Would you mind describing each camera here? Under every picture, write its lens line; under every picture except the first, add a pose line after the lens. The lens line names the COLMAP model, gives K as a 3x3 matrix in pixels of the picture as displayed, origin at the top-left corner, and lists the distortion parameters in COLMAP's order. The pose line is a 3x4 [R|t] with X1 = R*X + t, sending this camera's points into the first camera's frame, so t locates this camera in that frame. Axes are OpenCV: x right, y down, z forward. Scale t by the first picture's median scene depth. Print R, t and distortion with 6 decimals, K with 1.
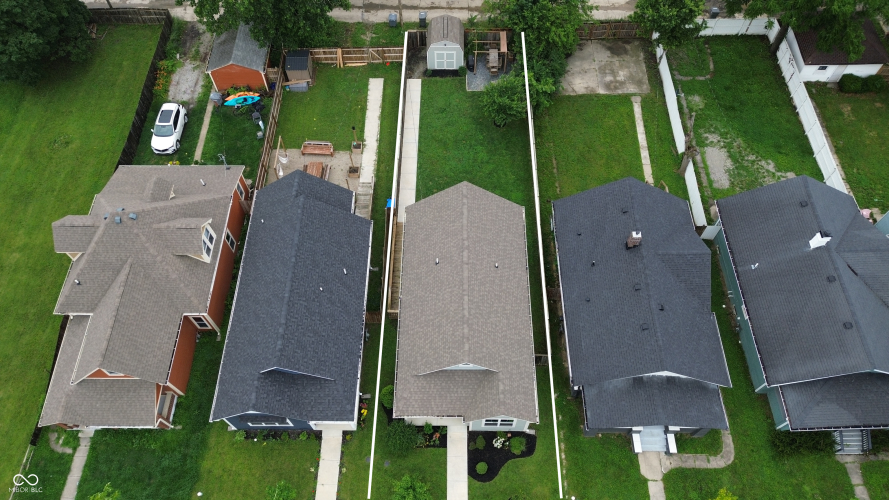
lens RADIAL K [[627.2, 0, 444.5], [0, 627.2, 250.0], [0, 0, 1]] dist [0.078229, -0.080782]
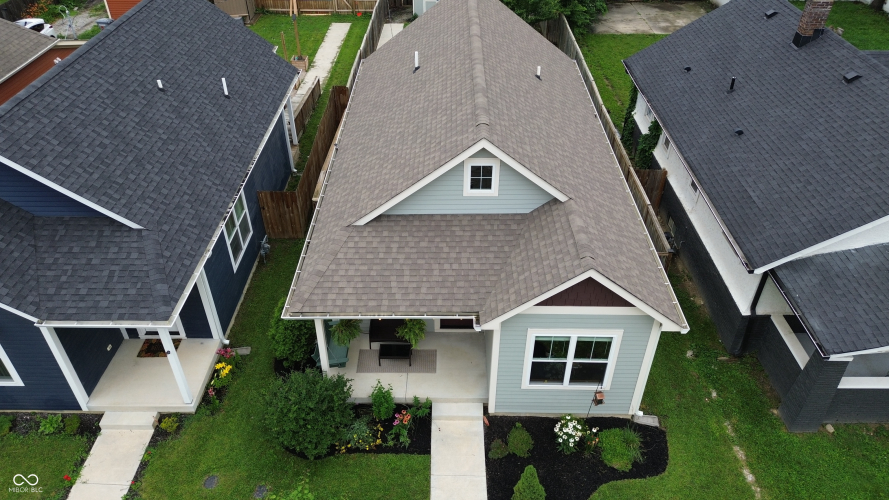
lens RADIAL K [[627.2, 0, 444.5], [0, 627.2, 250.0], [0, 0, 1]] dist [0.078229, -0.080782]
pose [[0.999876, 0.011124, 0.011127, 0.006629], [-0.005971, 0.922568, -0.385788, 0.343928], [-0.014557, 0.385674, 0.922520, 0.606130]]
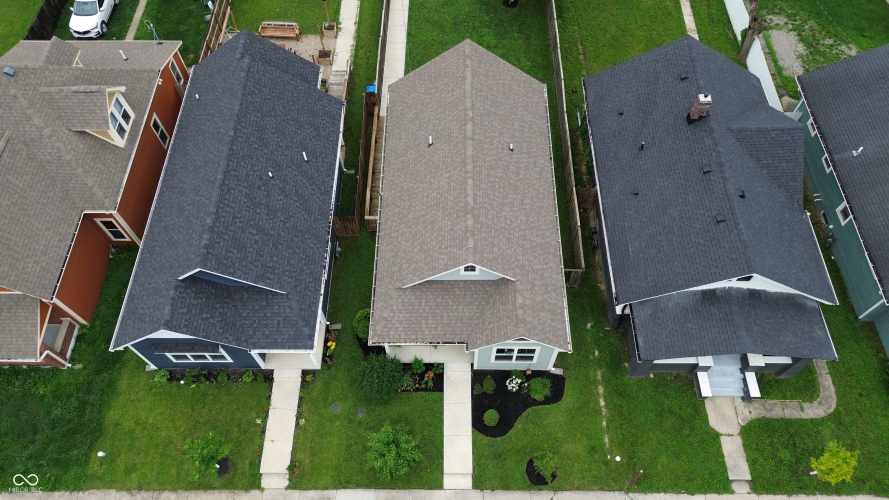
lens RADIAL K [[627.2, 0, 444.5], [0, 627.2, 250.0], [0, 0, 1]] dist [0.078229, -0.080782]
pose [[0.999992, 0.000137, 0.003878, 0.002155], [-0.000127, 0.999997, -0.002425, 0.148913], [-0.003879, 0.002424, 0.999990, 0.266033]]
